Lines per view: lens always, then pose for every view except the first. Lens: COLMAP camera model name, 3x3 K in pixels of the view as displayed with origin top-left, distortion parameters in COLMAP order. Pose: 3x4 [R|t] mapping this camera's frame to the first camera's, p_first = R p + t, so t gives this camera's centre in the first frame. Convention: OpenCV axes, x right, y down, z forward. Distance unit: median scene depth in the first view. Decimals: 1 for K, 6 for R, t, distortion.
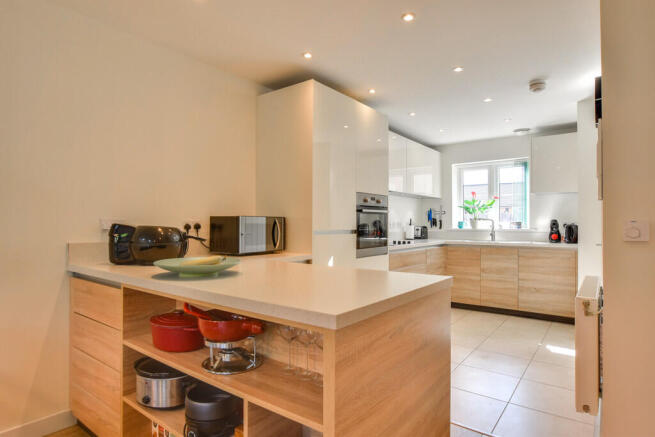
lens RADIAL K [[366.5, 0, 326.0], [0, 366.5, 219.1], [0, 0, 1]] dist [-0.015340, 0.001577]
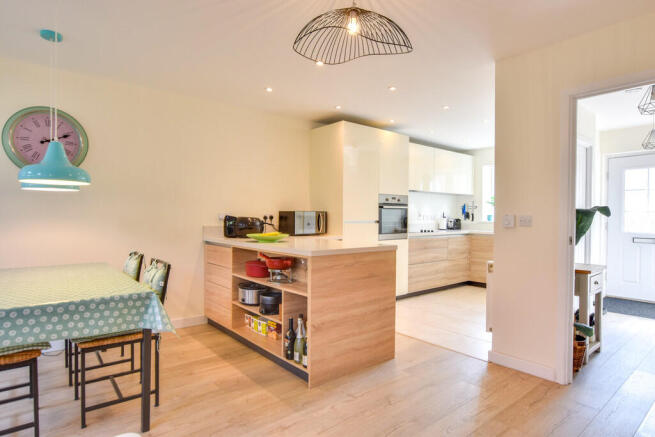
lens RADIAL K [[366.5, 0, 330.0], [0, 366.5, 219.4], [0, 0, 1]] dist [-0.015340, 0.001577]
pose [[0.977320, 0.007565, -0.211634, 0.160498], [-0.002889, 0.999745, 0.022393, -0.005233], [0.211750, -0.021274, 0.977092, -0.347154]]
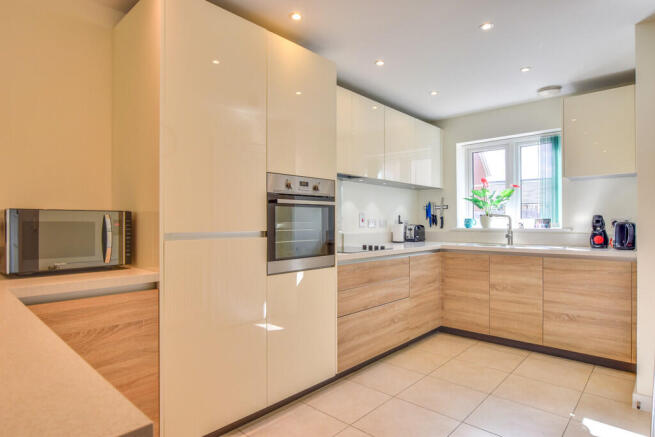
lens RADIAL K [[366.5, 0, 324.8], [0, 366.5, 219.1], [0, 0, 1]] dist [-0.015340, 0.001577]
pose [[0.995864, -0.003826, -0.090775, 0.194353], [0.004171, 0.999985, 0.003613, 0.005112], [0.090760, -0.003976, 0.995865, 0.299743]]
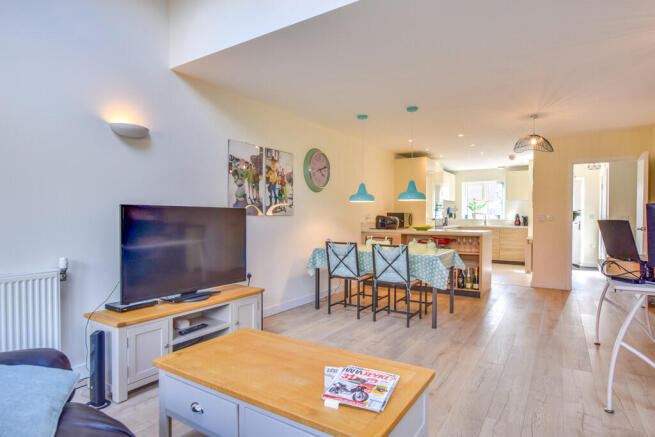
lens RADIAL K [[366.5, 0, 326.7], [0, 366.5, 219.8], [0, 0, 1]] dist [-0.015340, 0.001577]
pose [[0.995976, 0.000161, 0.089615, -0.638929], [-0.002207, 0.999739, 0.022725, -0.010109], [-0.089588, -0.022831, 0.995717, -0.965475]]
